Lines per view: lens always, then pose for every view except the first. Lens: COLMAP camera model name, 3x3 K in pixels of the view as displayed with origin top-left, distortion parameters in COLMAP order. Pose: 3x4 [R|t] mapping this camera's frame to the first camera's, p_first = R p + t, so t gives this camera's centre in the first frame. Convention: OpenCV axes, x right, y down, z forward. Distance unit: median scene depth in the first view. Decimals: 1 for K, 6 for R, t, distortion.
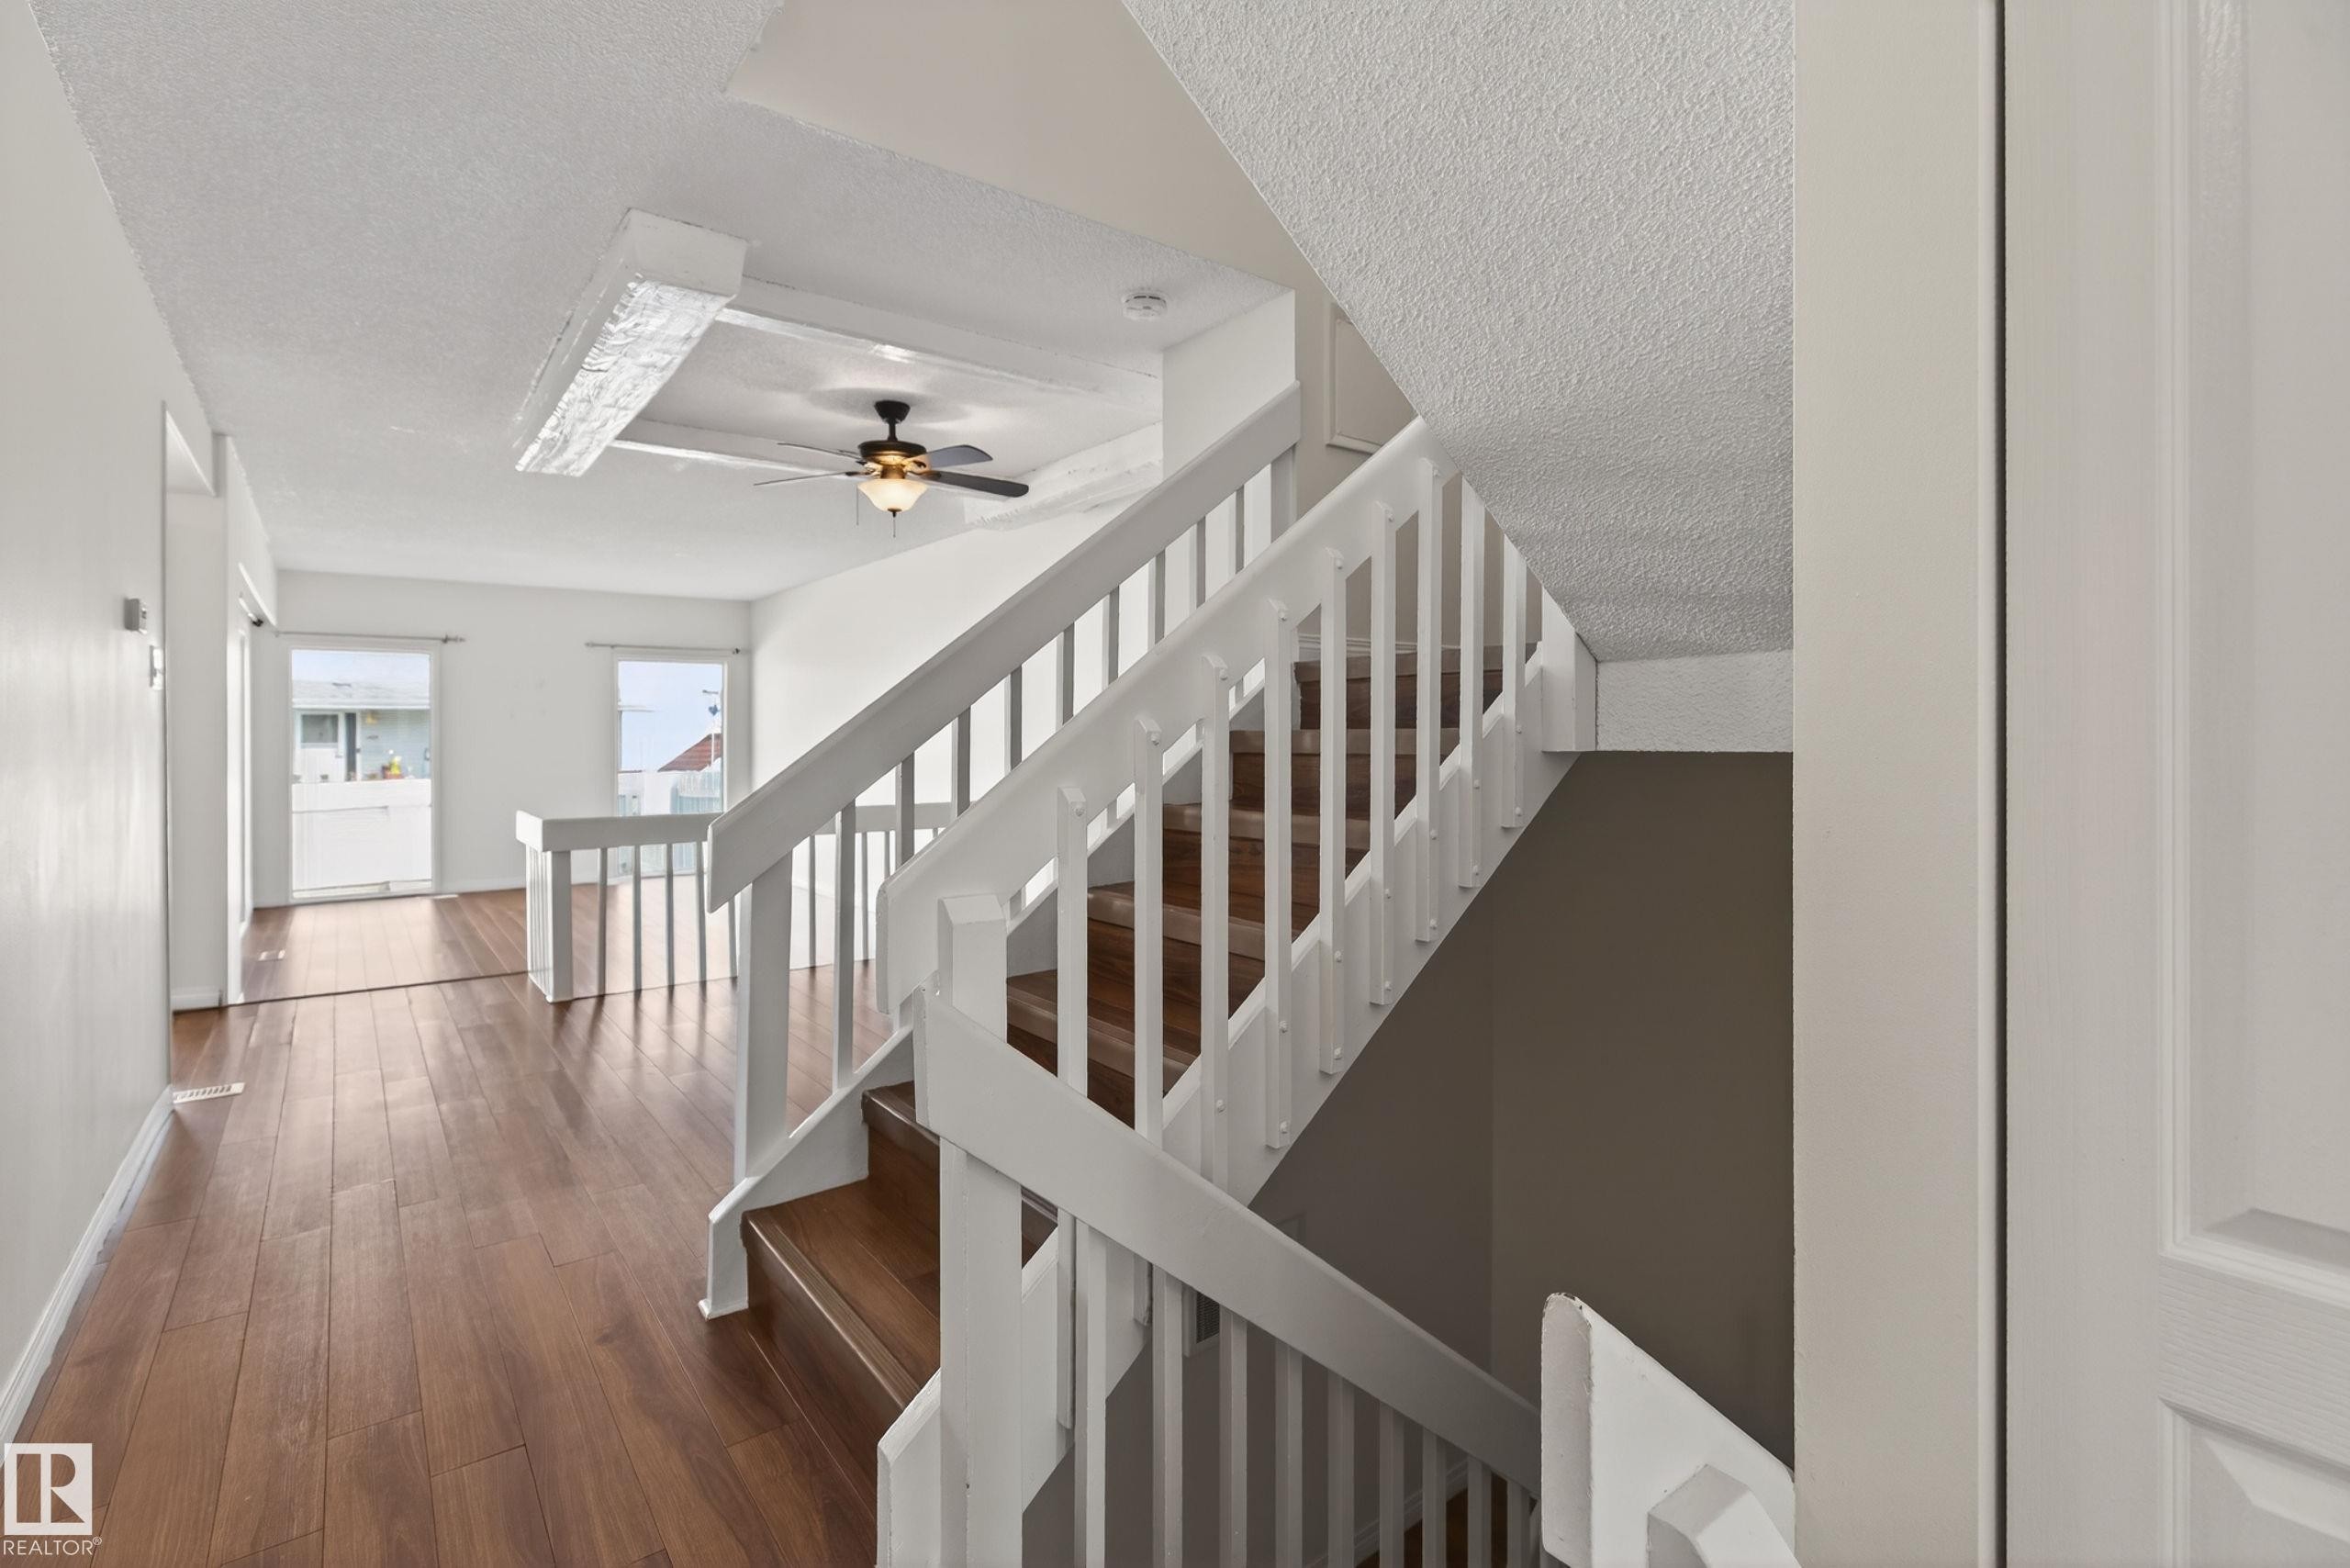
lens RADIAL K [[1093.2, 0, 1187.4], [0, 1093.2, 739.5], [0, 0, 1]] dist [0.001594, -0.001085]
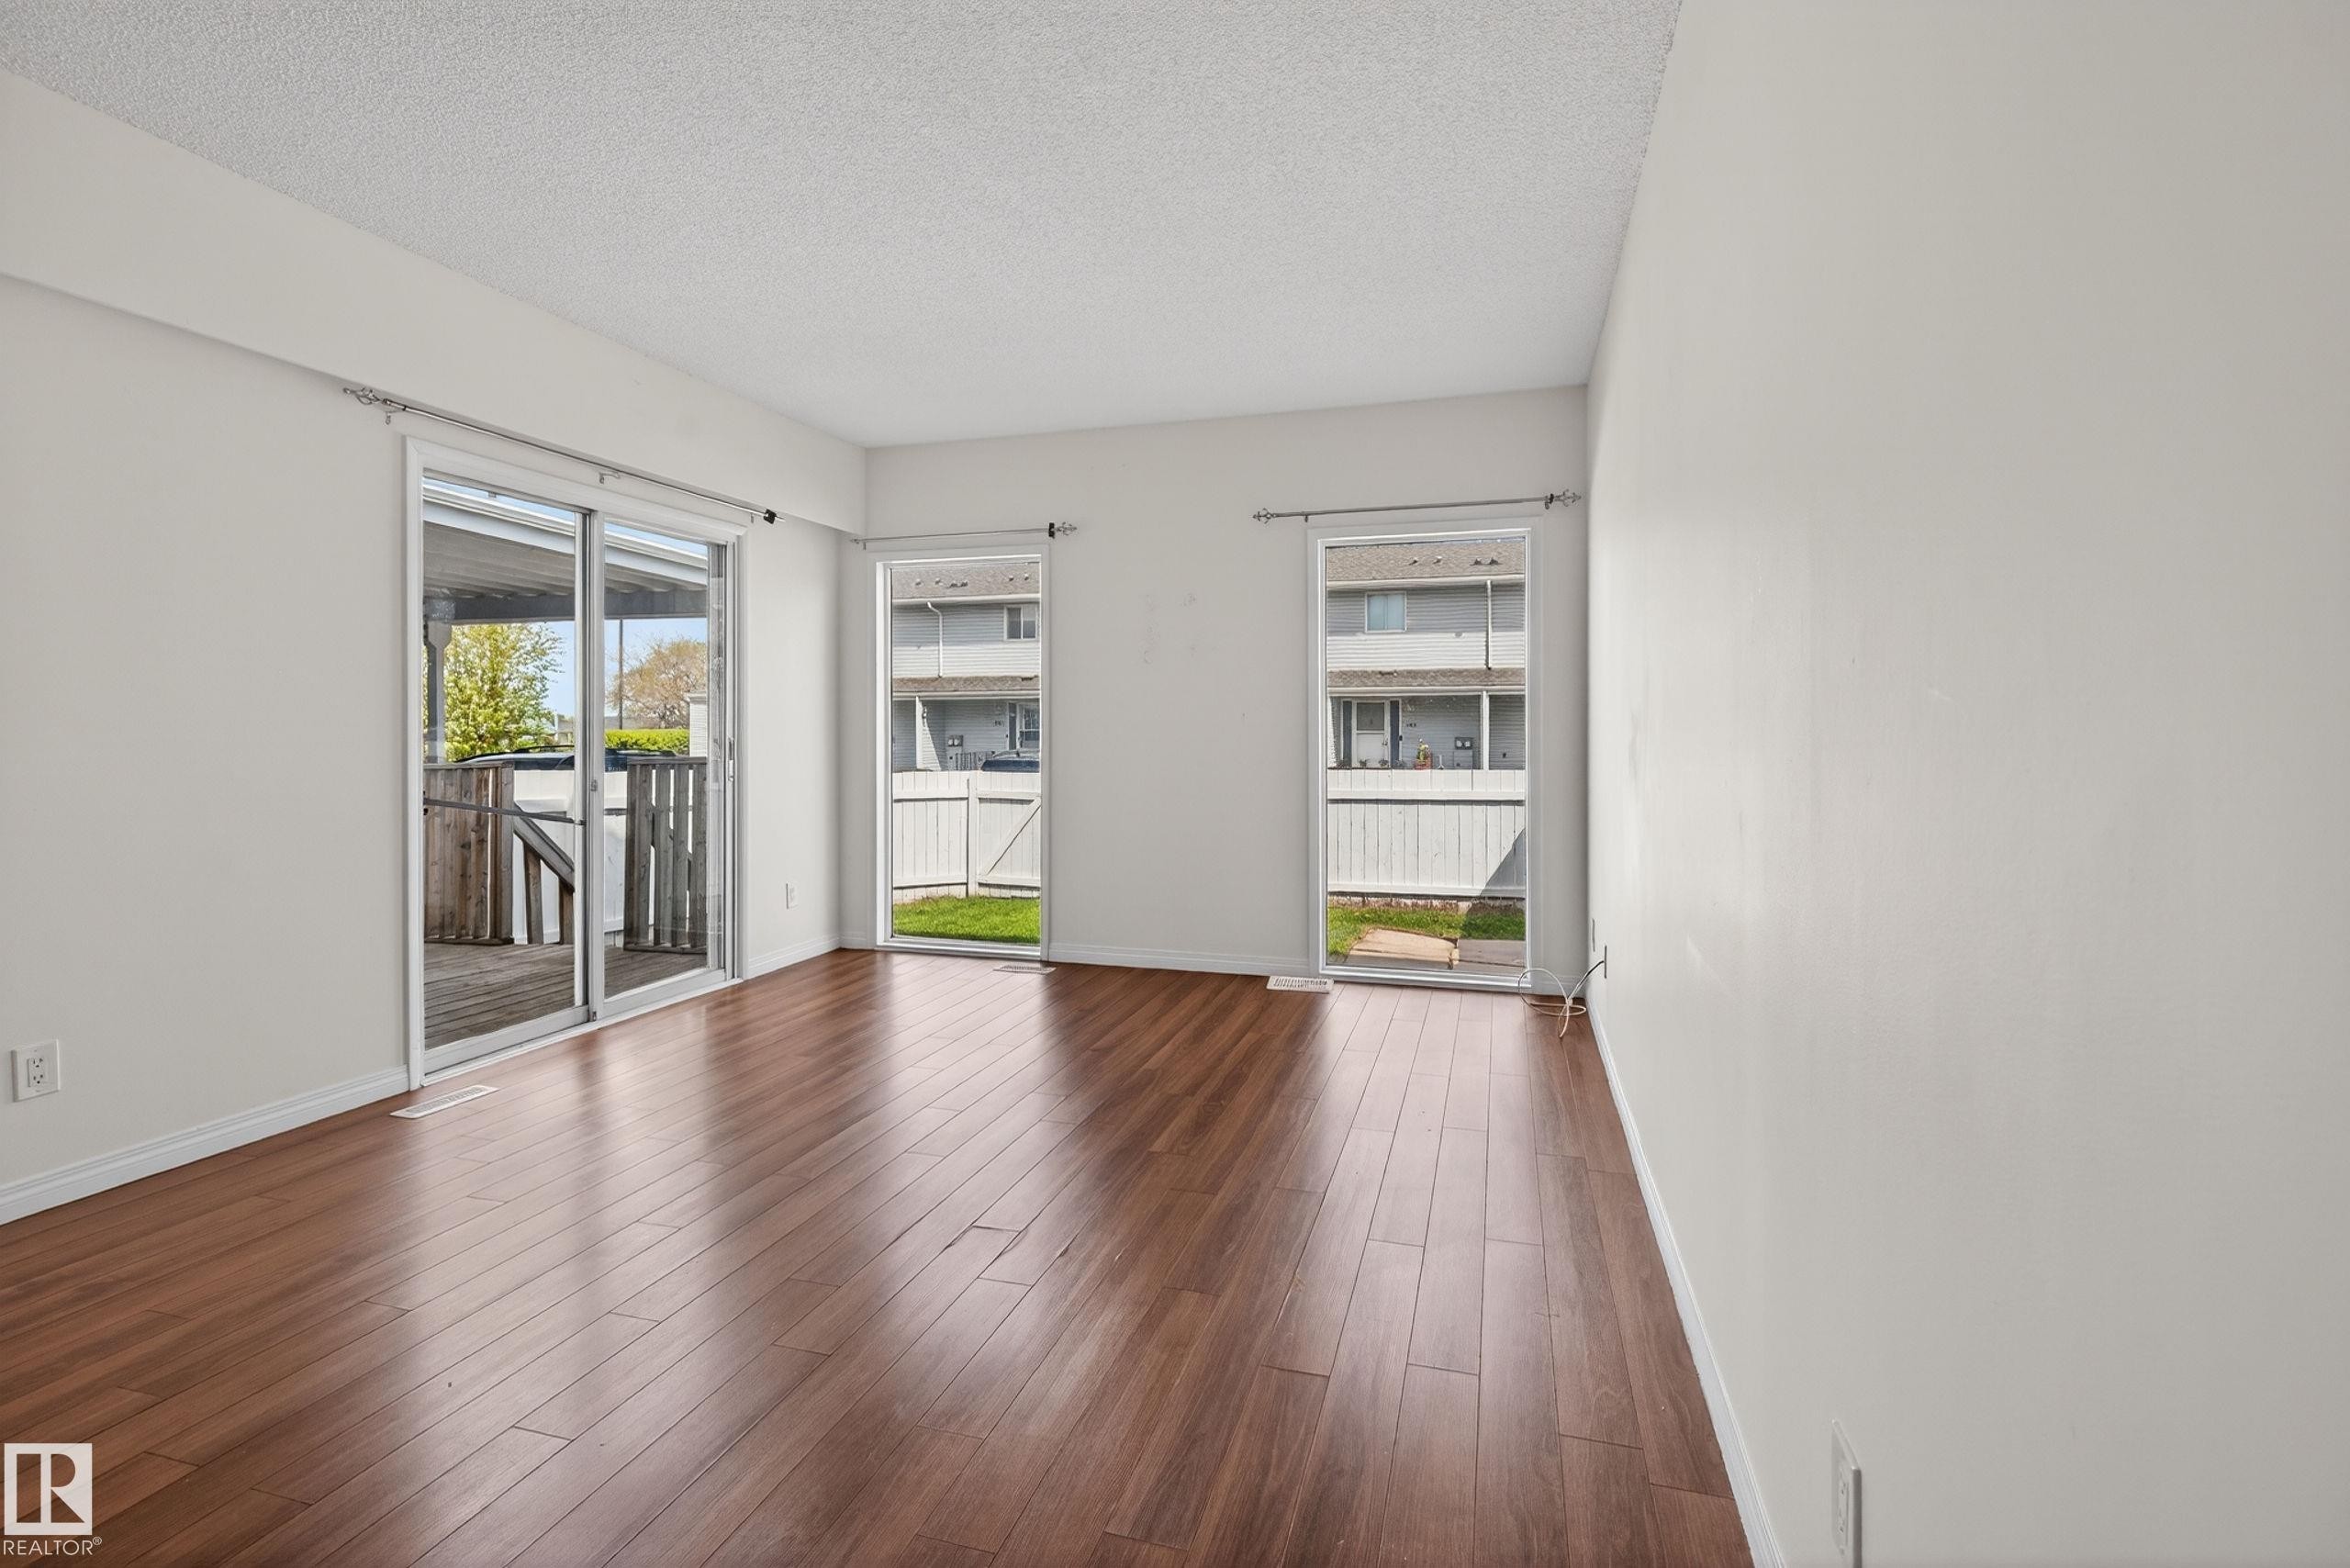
lens RADIAL K [[1093.2, 0, 1167.8], [0, 1093.2, 769.3], [0, 0, 1]] dist [0.001594, -0.001085]
pose [[0.578526, 0.030820, -0.815081, -0.160372], [-0.004455, 0.999390, 0.034627, 0.015529], [0.815652, -0.016401, 0.578311, 0.705392]]
